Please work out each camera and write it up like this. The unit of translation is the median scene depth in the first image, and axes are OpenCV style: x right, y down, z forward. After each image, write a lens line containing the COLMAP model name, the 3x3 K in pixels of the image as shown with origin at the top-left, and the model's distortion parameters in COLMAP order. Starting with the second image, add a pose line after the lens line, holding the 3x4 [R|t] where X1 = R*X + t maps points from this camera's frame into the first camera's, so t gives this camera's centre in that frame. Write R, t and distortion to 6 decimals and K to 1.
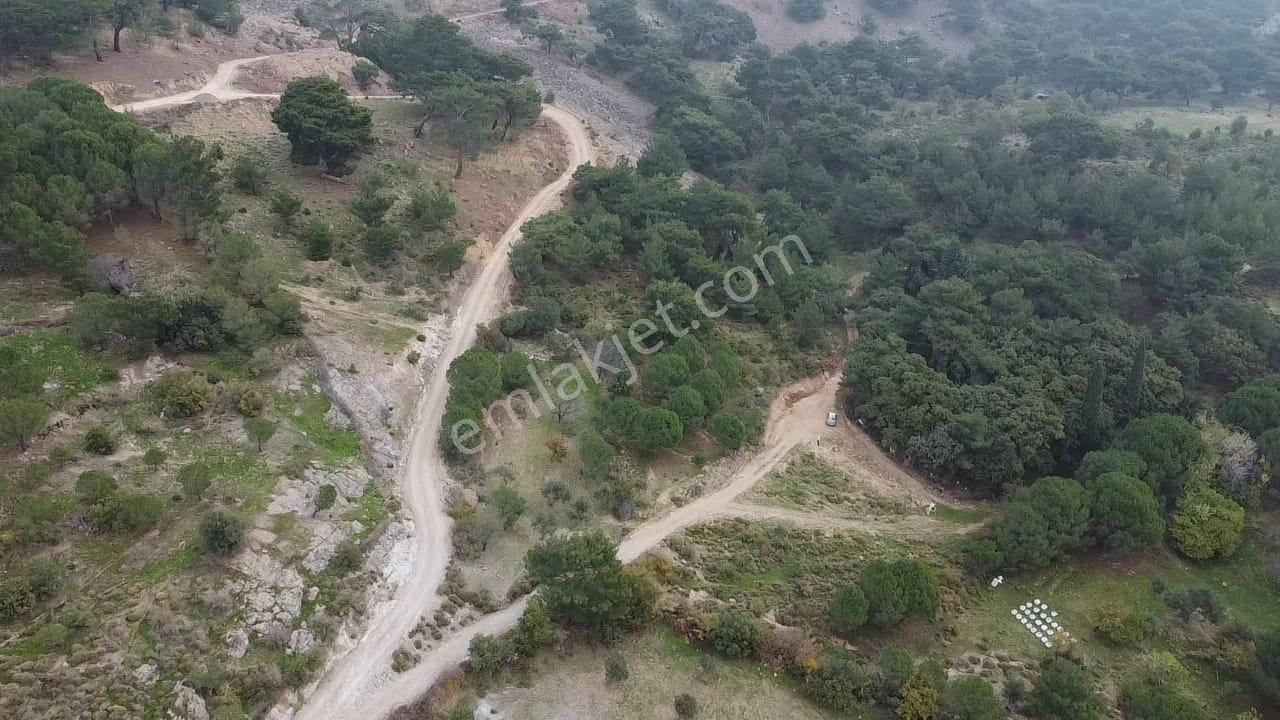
lens RADIAL K [[960.3, 0, 637.4], [0, 960.3, 358.9], [0, 0, 1]] dist [0.009454, -0.012331]
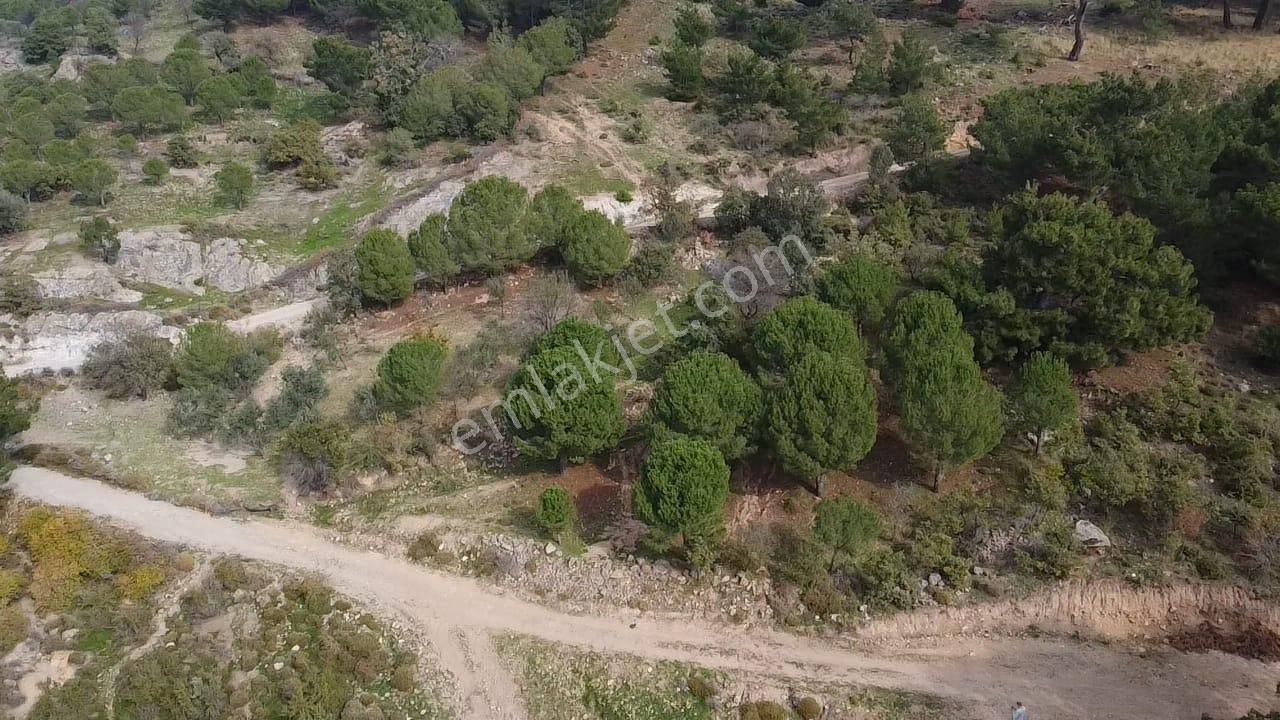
lens RADIAL K [[960.3, 0, 637.0], [0, 960.3, 361.5], [0, 0, 1]] dist [0.009454, -0.012331]
pose [[0.348221, 0.261565, -0.900181, 0.374961], [-0.363805, 0.922724, 0.127382, -0.005800], [0.863937, 0.283134, 0.416471, 0.805527]]
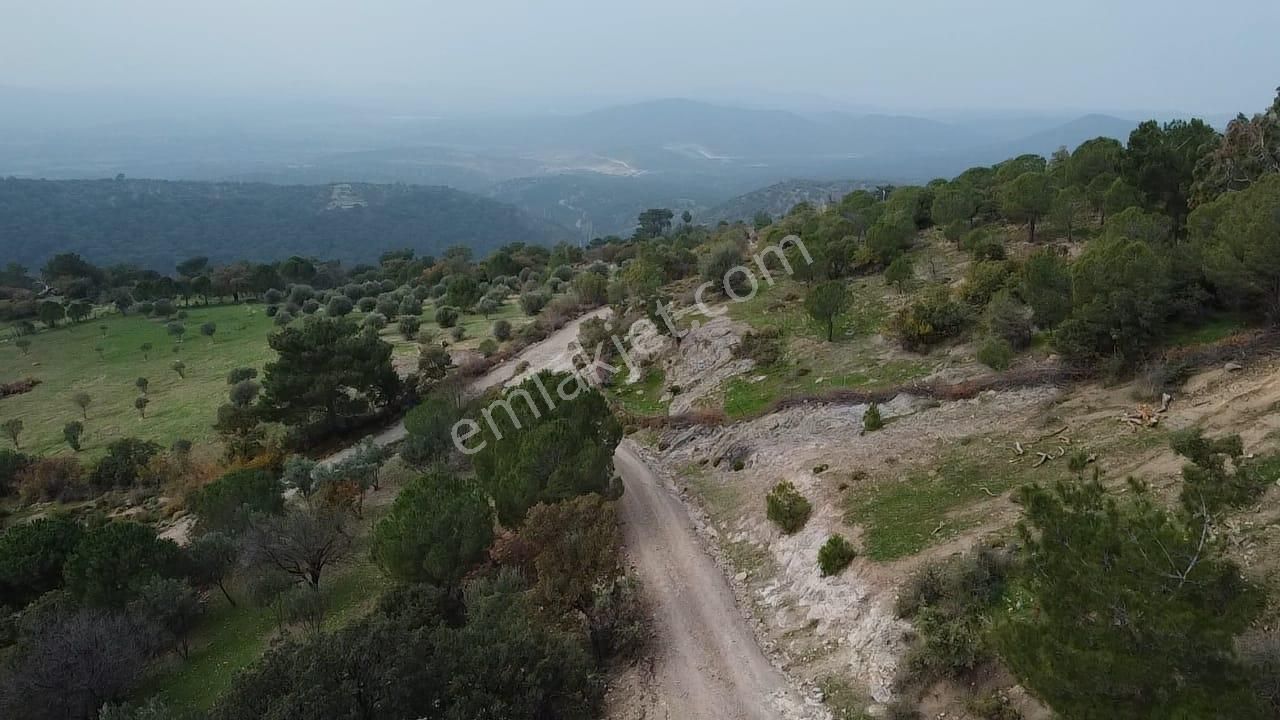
lens RADIAL K [[960.3, 0, 638.5], [0, 960.3, 350.9], [0, 0, 1]] dist [0.009454, -0.012331]
pose [[-0.986150, 0.042387, -0.160351, -0.139602], [-0.068872, 0.774851, 0.628381, -0.226930], [0.150883, 0.630722, -0.761199, 1.188844]]
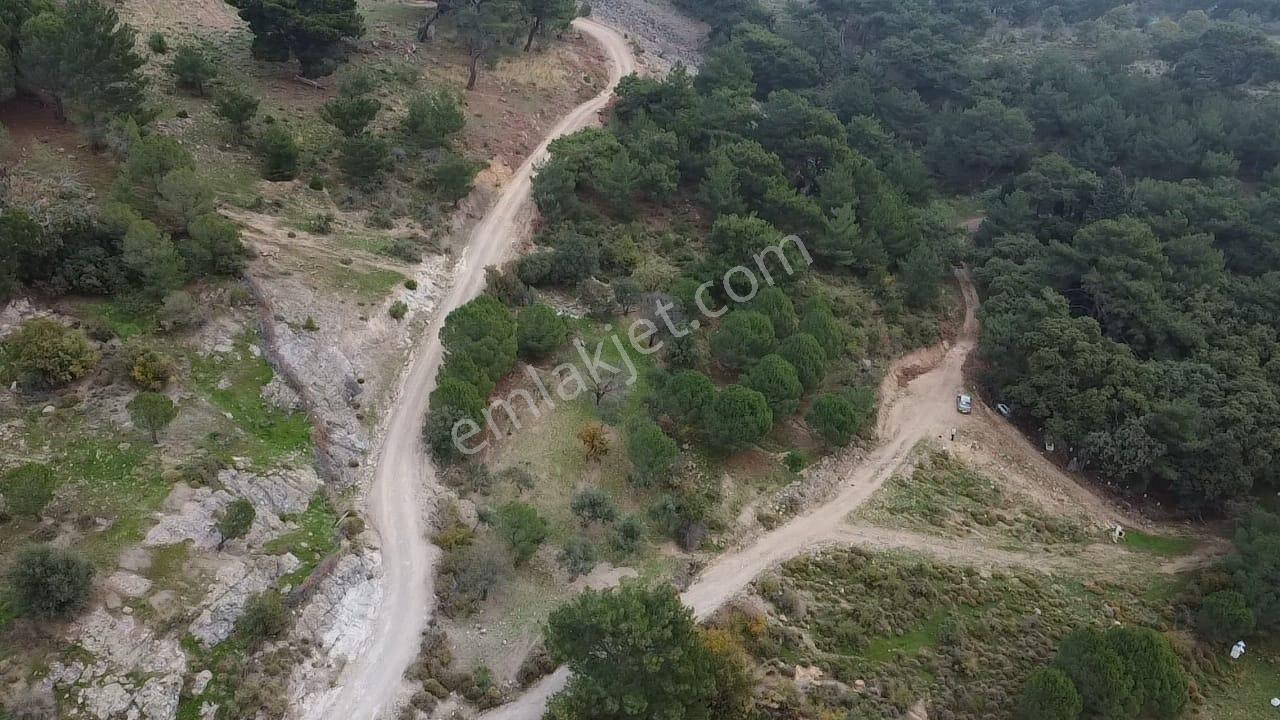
lens RADIAL K [[960.3, 0, 638.0], [0, 960.3, 354.9], [0, 0, 1]] dist [0.009454, -0.012331]
pose [[0.999469, 0.016206, -0.028278, -0.030372], [-0.015422, 0.999496, 0.027744, 0.009092], [0.028713, -0.027294, 0.999215, 0.277265]]
